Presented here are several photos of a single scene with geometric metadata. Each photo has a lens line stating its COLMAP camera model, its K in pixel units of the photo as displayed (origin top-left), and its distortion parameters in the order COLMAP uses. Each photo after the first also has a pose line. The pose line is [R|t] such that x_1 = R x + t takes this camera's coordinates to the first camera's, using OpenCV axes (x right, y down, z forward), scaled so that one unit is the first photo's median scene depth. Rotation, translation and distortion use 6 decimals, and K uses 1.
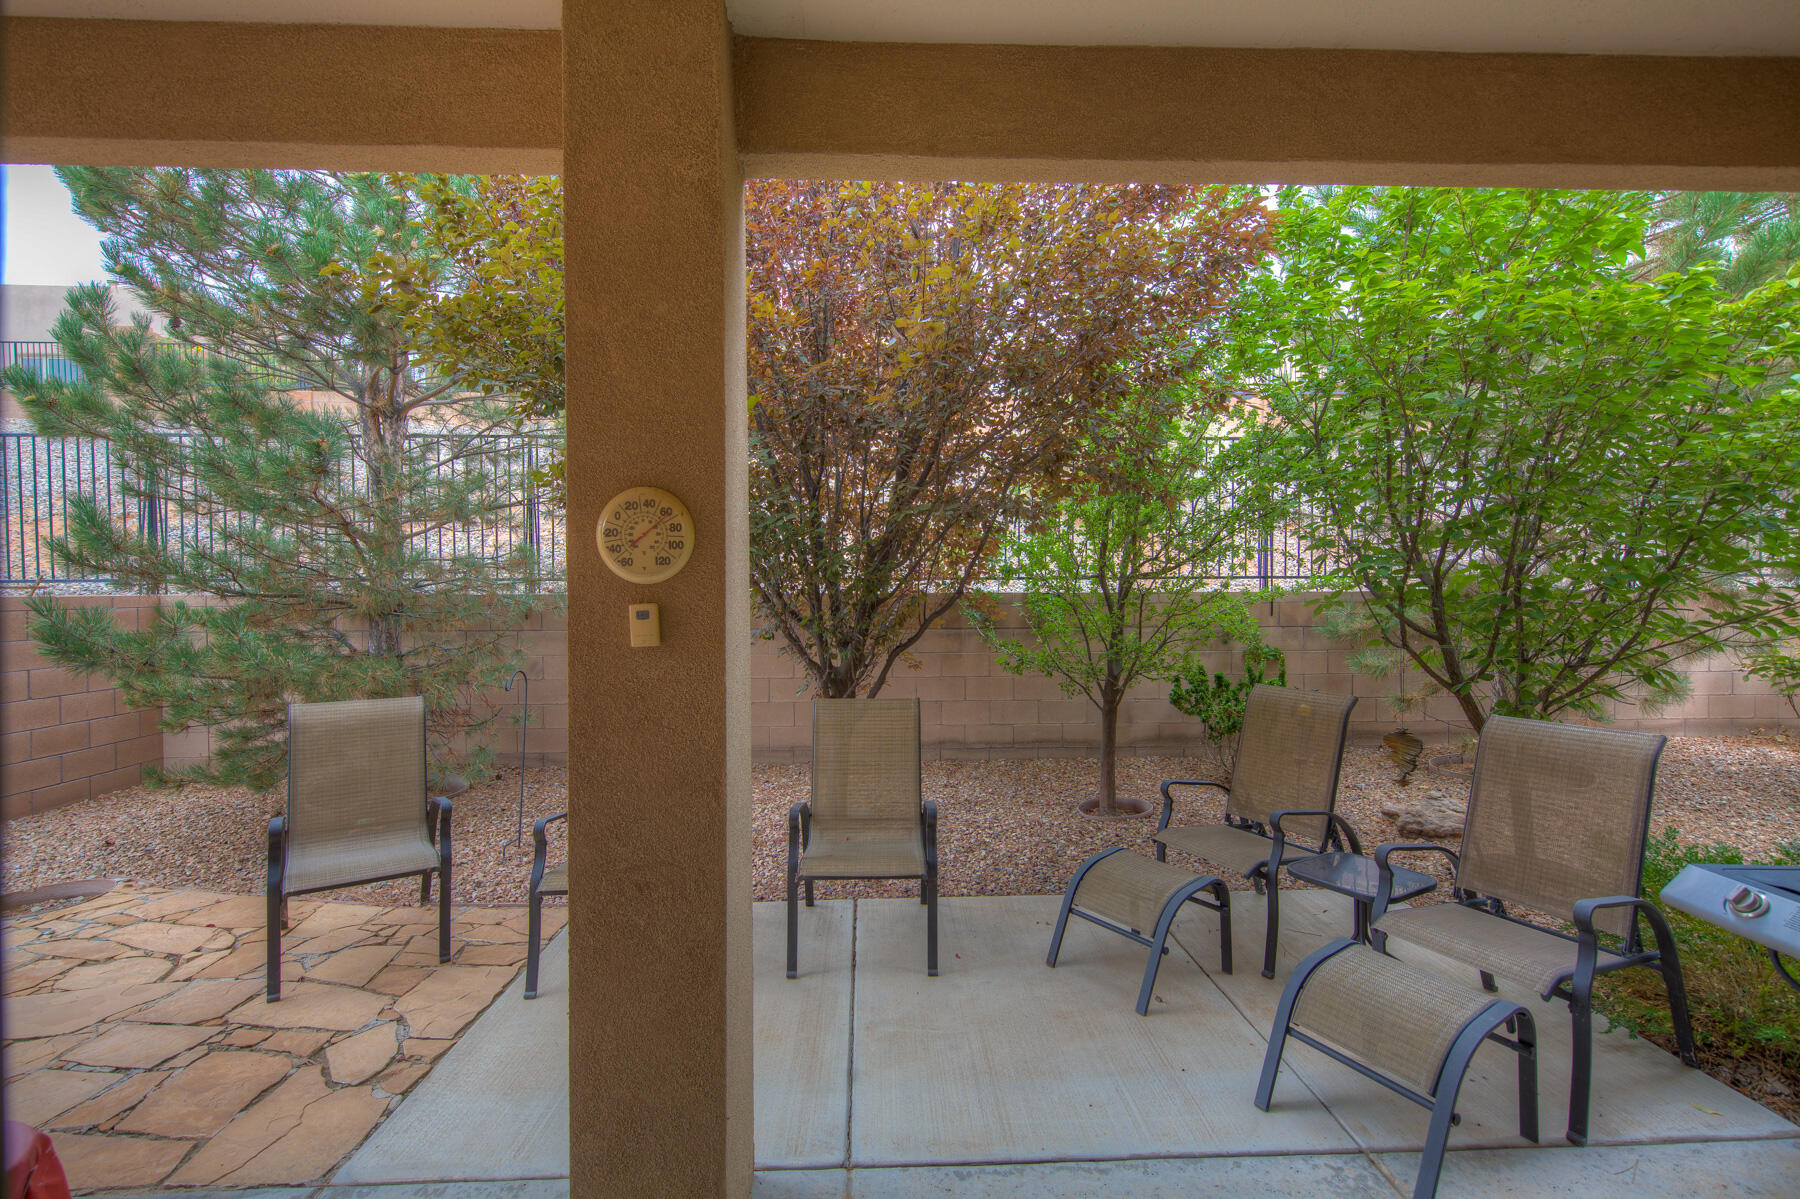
lens RADIAL K [[776.8, 0, 899.4], [0, 776.8, 592.6], [0, 0, 1]] dist [-0.001160, -0.000046]
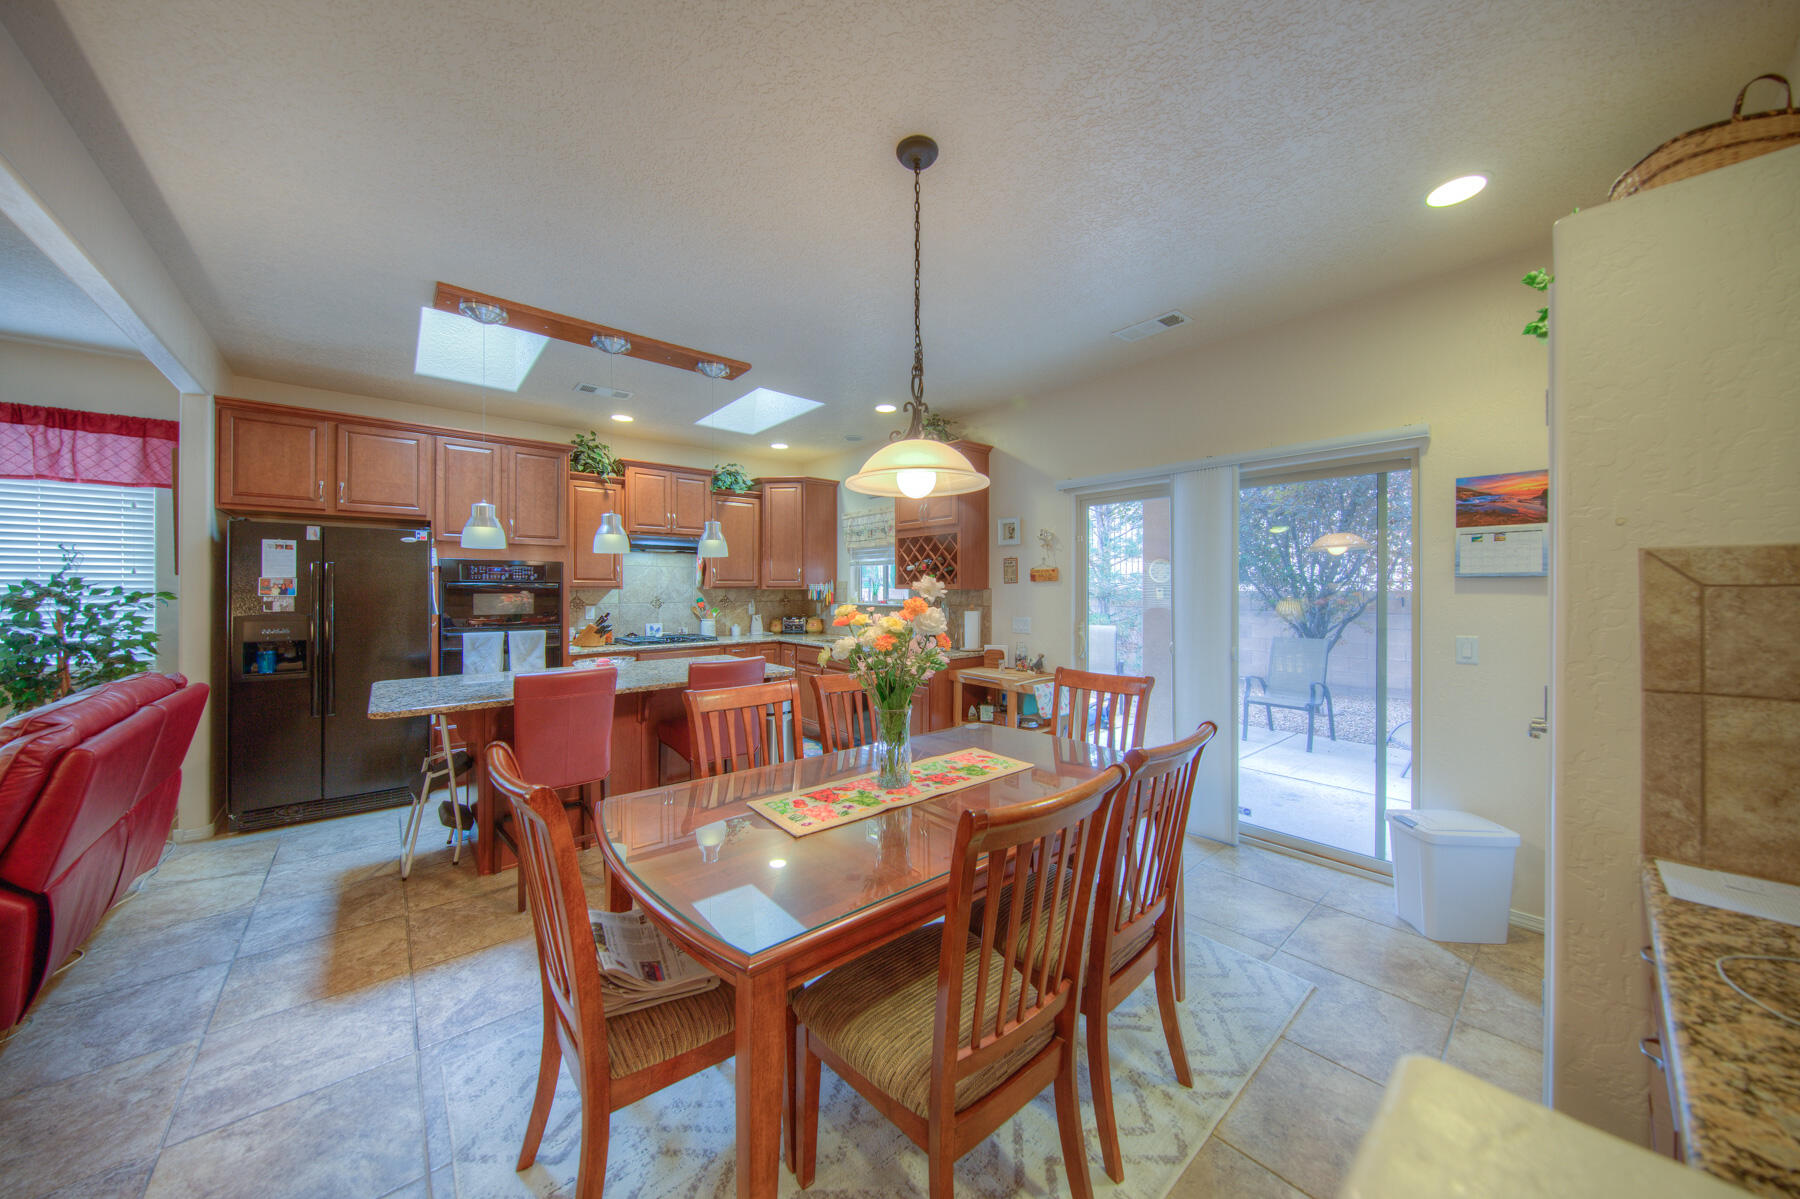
lens RADIAL K [[624.6, 0, 906.7], [0, 624.6, 590.0], [0, 0, 1]] dist [0.001431, -0.001779]
pose [[0.627973, 0.002965, -0.778230, 0.424756], [-0.007672, 0.999968, -0.002381, 0.012956], [0.778197, 0.007466, 0.627975, -0.639723]]
